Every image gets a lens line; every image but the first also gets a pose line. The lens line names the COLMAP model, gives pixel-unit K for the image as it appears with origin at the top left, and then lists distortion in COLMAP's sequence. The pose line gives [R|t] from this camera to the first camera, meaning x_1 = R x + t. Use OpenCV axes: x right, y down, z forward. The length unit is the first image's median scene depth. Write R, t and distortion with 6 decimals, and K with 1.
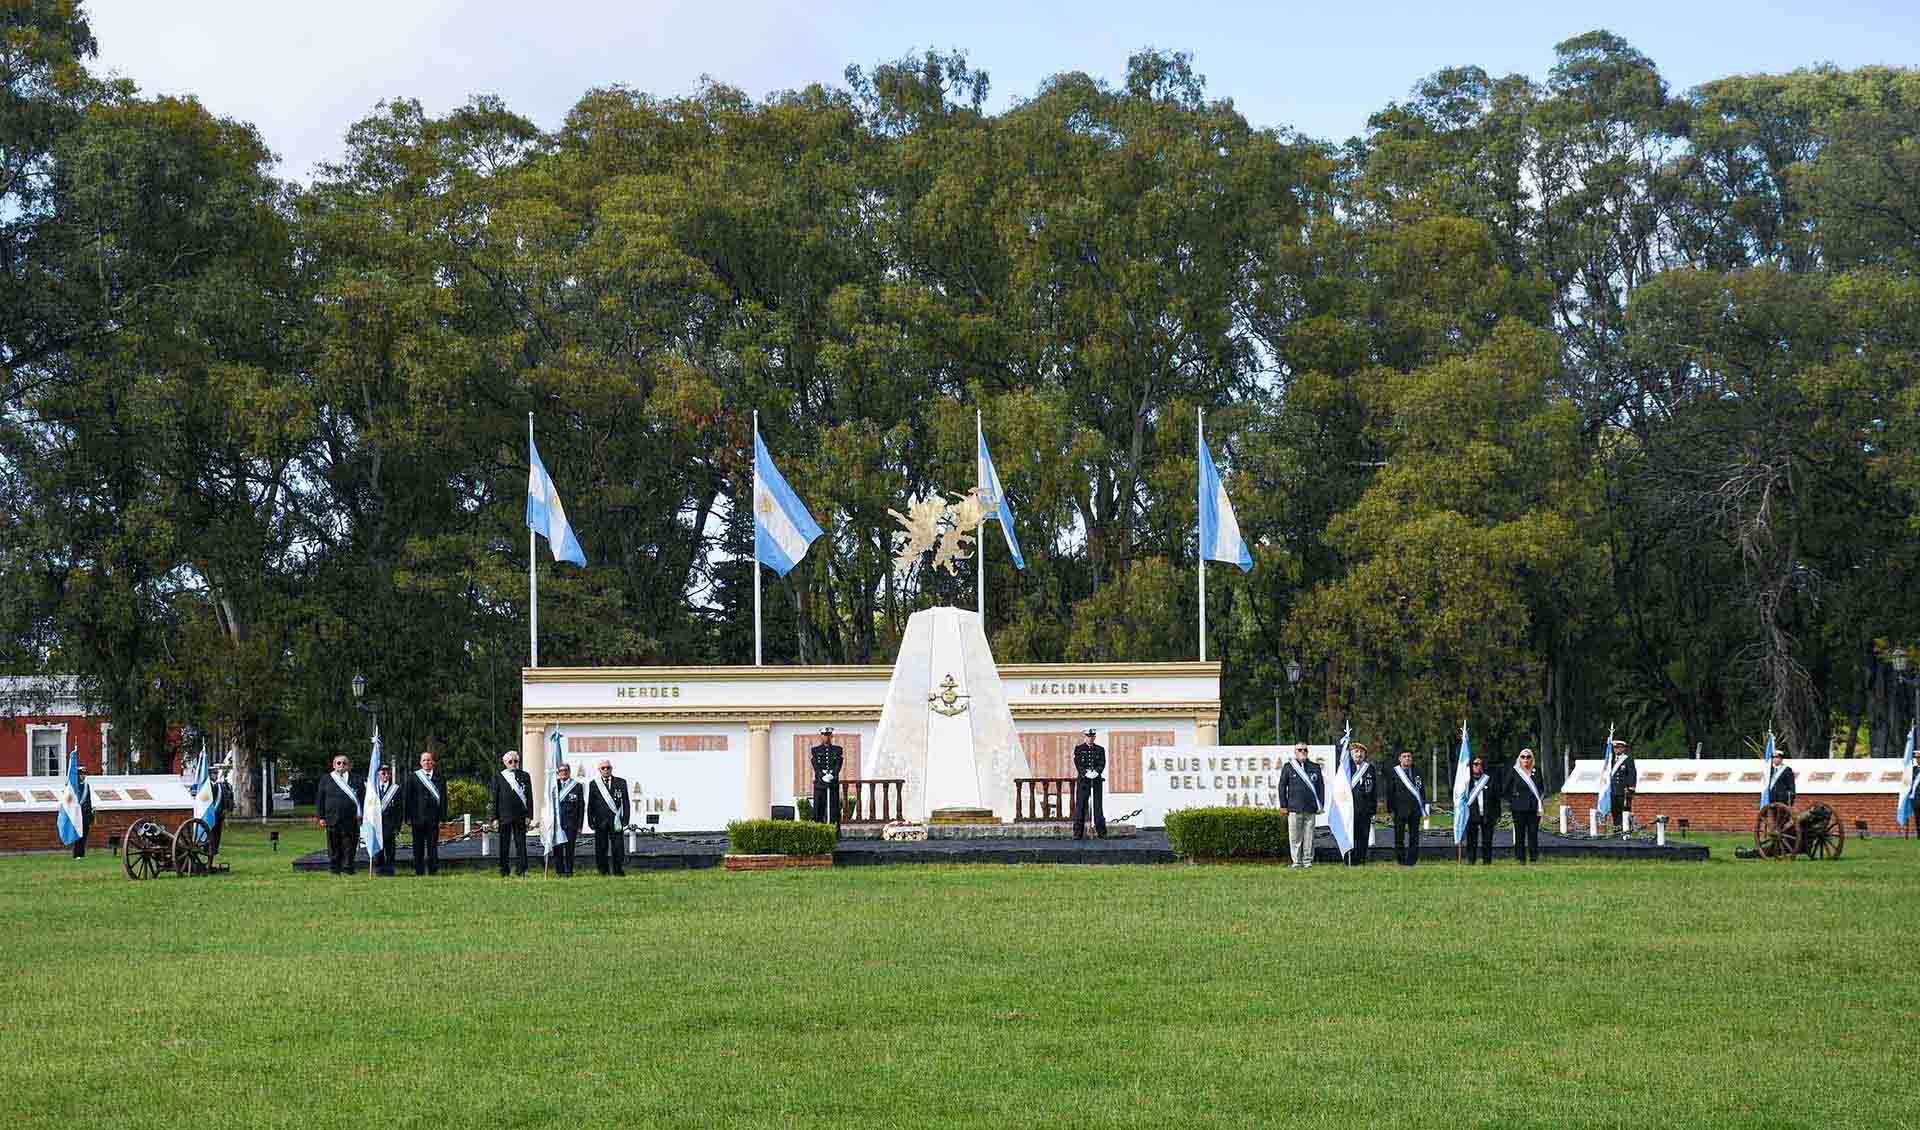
lens RADIAL K [[4108.2, 0, 960.0], [0, 4108.2, 565.0], [0, 0, 1]] dist [0.348952, 0.079963]
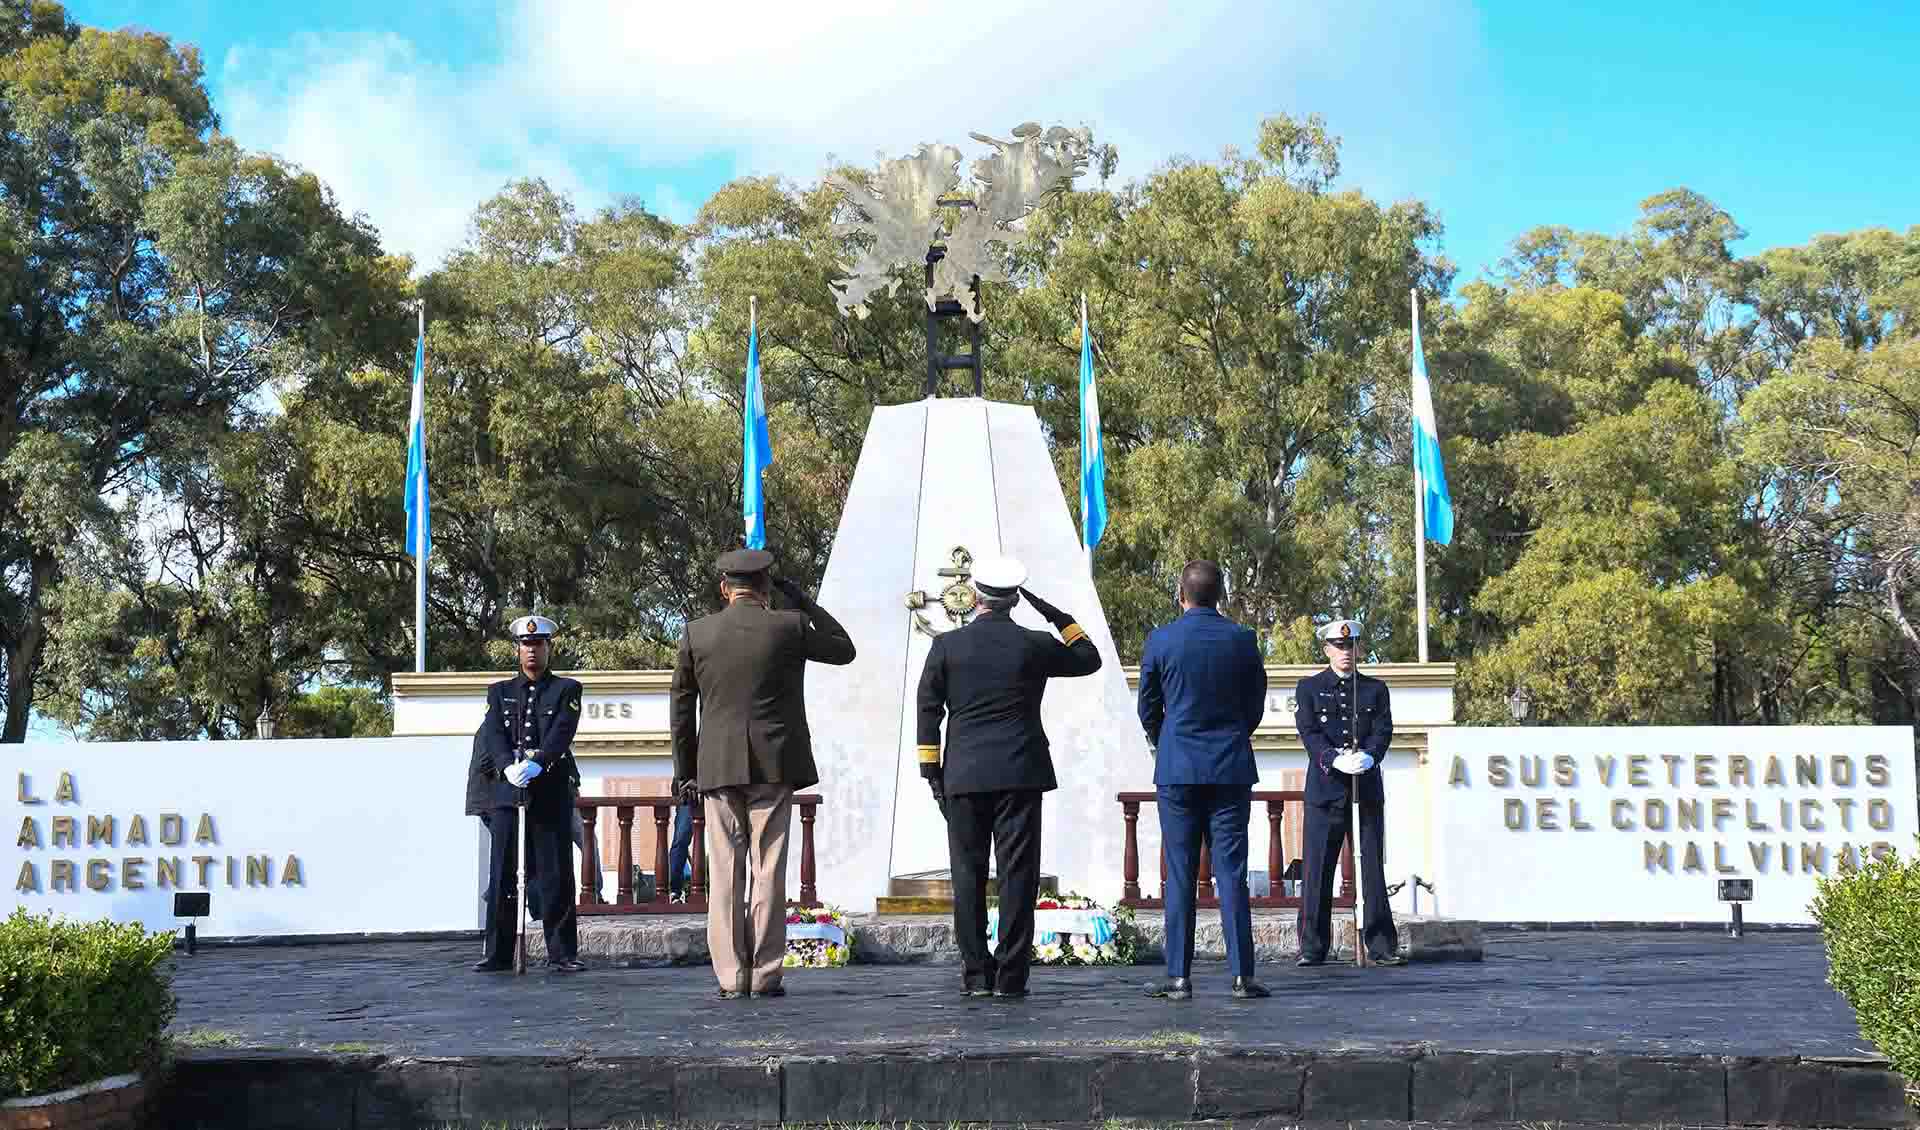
lens RADIAL K [[2877.9, 0, 922.1], [0, 2877.9, 567.3], [0, 0, 1]] dist [0.188580, -0.065854]
pose [[0.997779, -0.007562, -0.066186, 0.006061], [0.003935, 0.998492, -0.054764, 0.021509], [0.066500, 0.054382, 0.996303, 0.346245]]
